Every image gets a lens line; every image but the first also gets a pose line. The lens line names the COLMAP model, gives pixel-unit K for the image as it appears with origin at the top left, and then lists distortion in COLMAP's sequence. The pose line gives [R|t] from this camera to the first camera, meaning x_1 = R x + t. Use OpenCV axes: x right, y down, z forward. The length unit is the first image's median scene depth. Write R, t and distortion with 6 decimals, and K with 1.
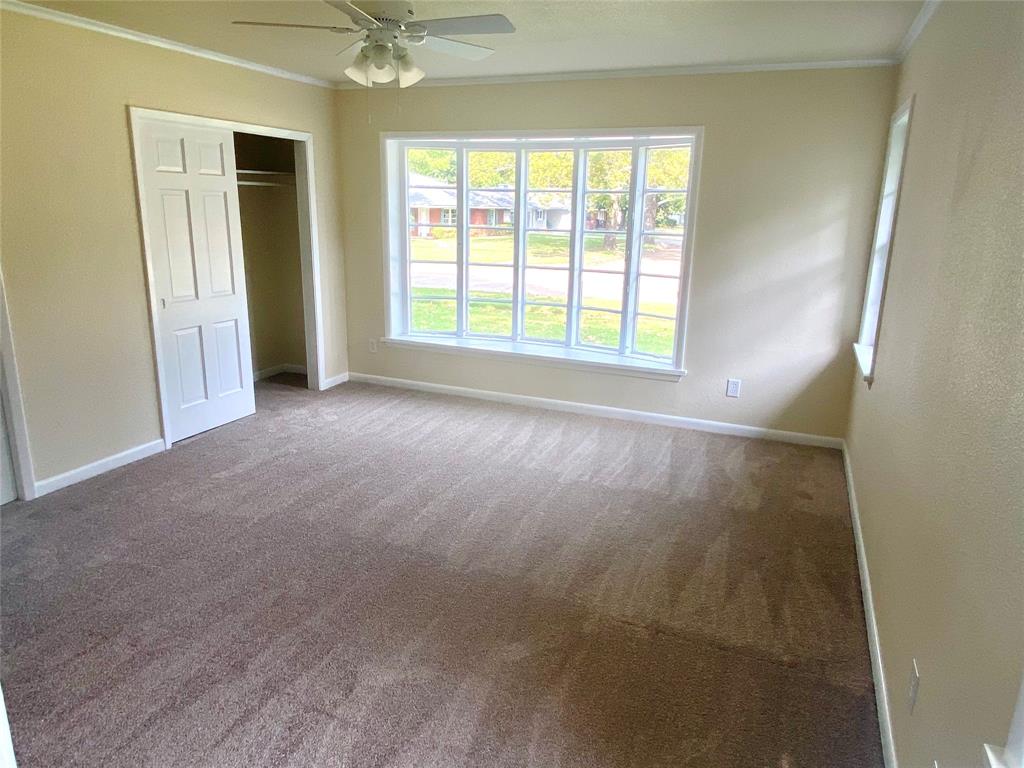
lens RADIAL K [[700.8, 0, 512.0], [0, 700.8, 384.0], [0, 0, 1]] dist [0.069362, -0.111464]
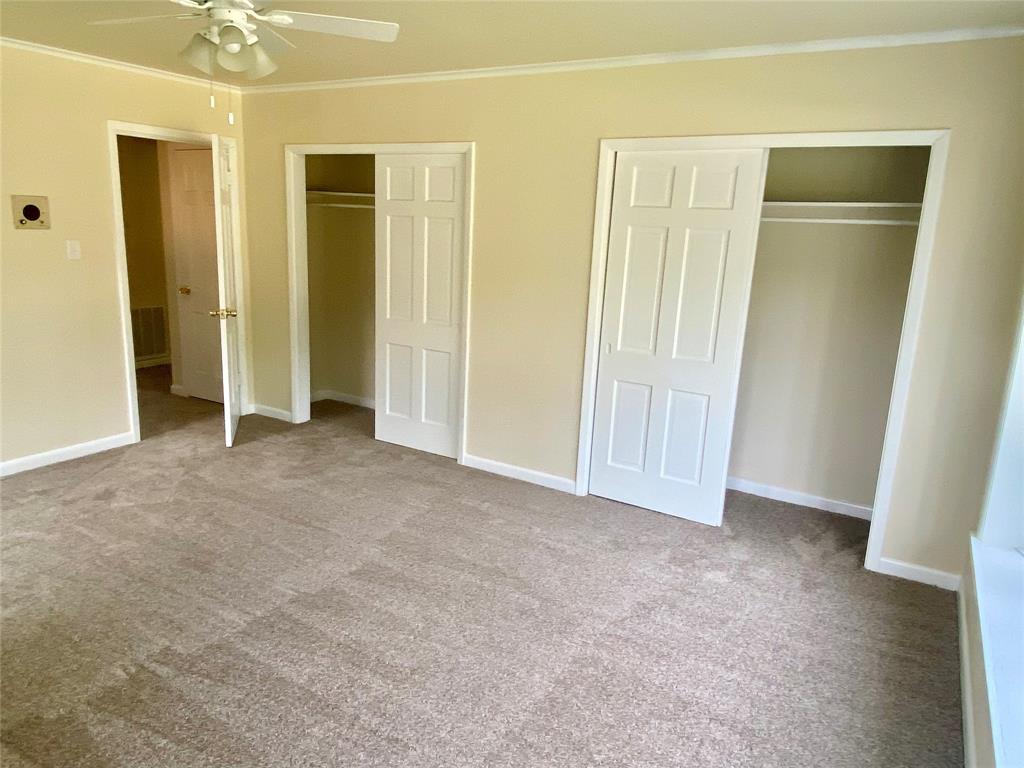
lens RADIAL K [[700.8, 0, 512.0], [0, 700.8, 384.0], [0, 0, 1]] dist [0.069362, -0.111464]
pose [[-0.160663, 0.188306, -0.968880, 0.395847], [-0.294656, 0.927718, 0.229166, -0.226515], [0.942001, 0.322304, -0.093565, 0.912717]]
